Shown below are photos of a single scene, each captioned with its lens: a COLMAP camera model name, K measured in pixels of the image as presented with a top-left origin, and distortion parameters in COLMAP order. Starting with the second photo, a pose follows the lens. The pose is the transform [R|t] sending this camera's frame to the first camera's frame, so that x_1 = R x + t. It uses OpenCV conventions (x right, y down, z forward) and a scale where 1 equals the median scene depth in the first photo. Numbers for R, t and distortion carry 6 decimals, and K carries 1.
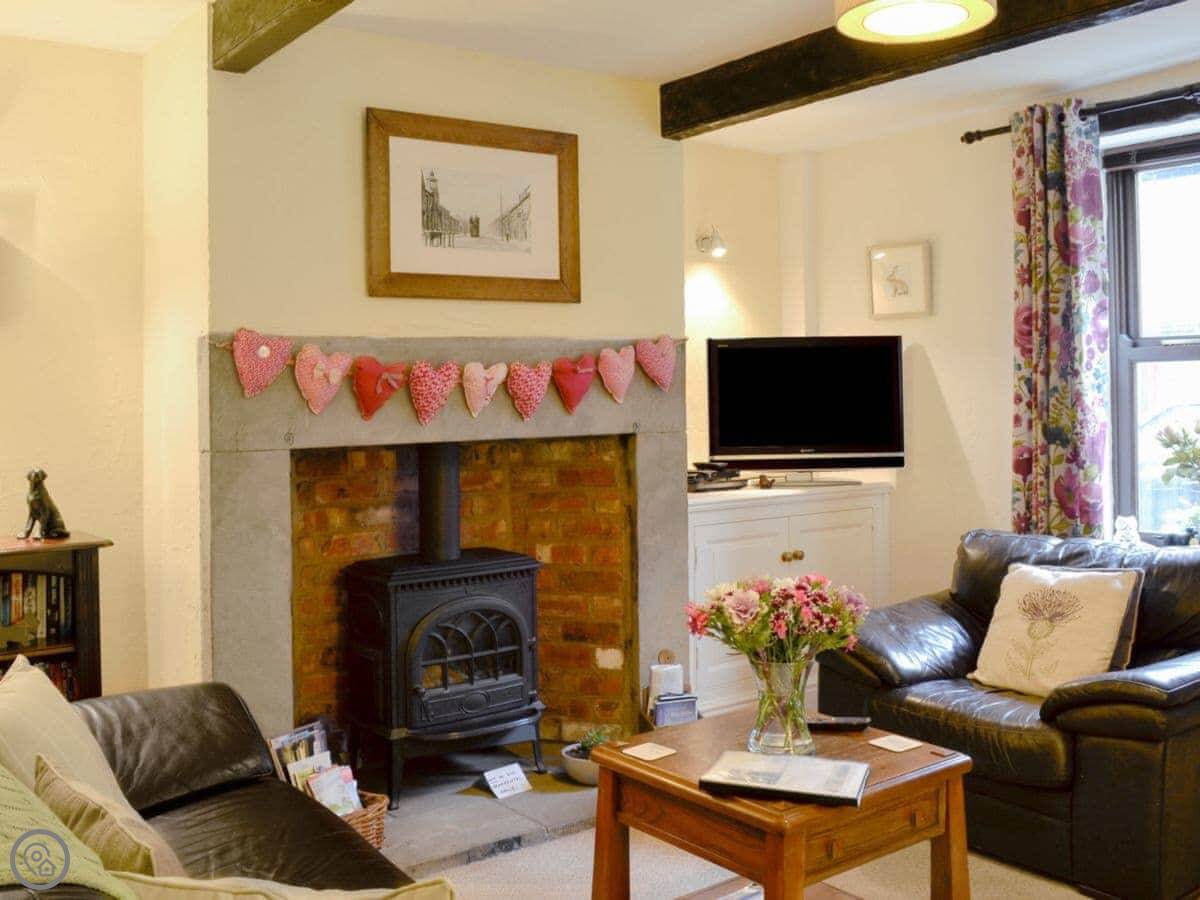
lens RADIAL K [[1173.6, 0, 600.0], [0, 1173.6, 450.0], [0, 0, 1]] dist [0.005981, 0.006554]
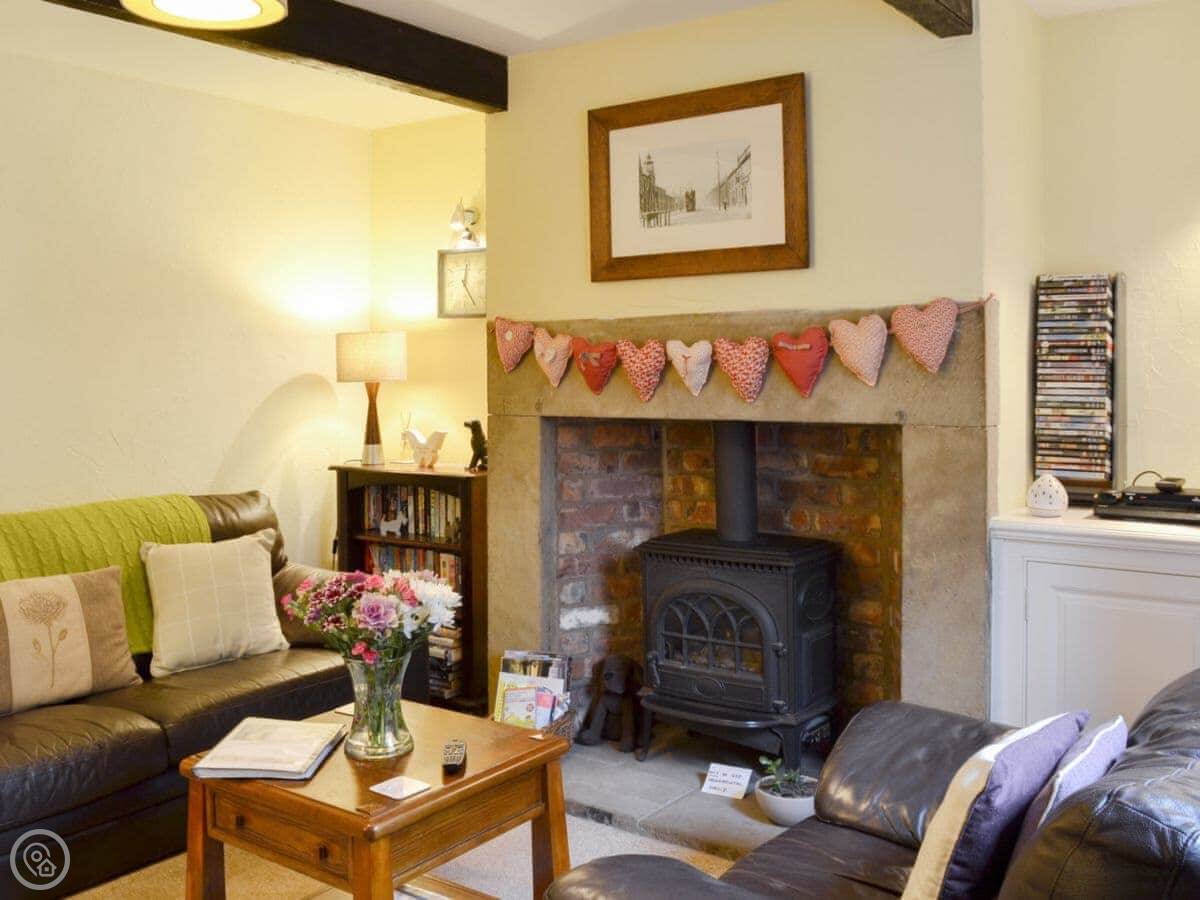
lens RADIAL K [[1174.4, 0, 599.6], [0, 1174.4, 429.9], [0, 0, 1]] dist [-0.010671, -0.000947]
pose [[0.304305, 0.067823, -0.950157, 0.803088], [-0.045297, 0.997364, 0.056685, -0.051768], [0.951497, 0.025789, 0.306575, 0.628705]]
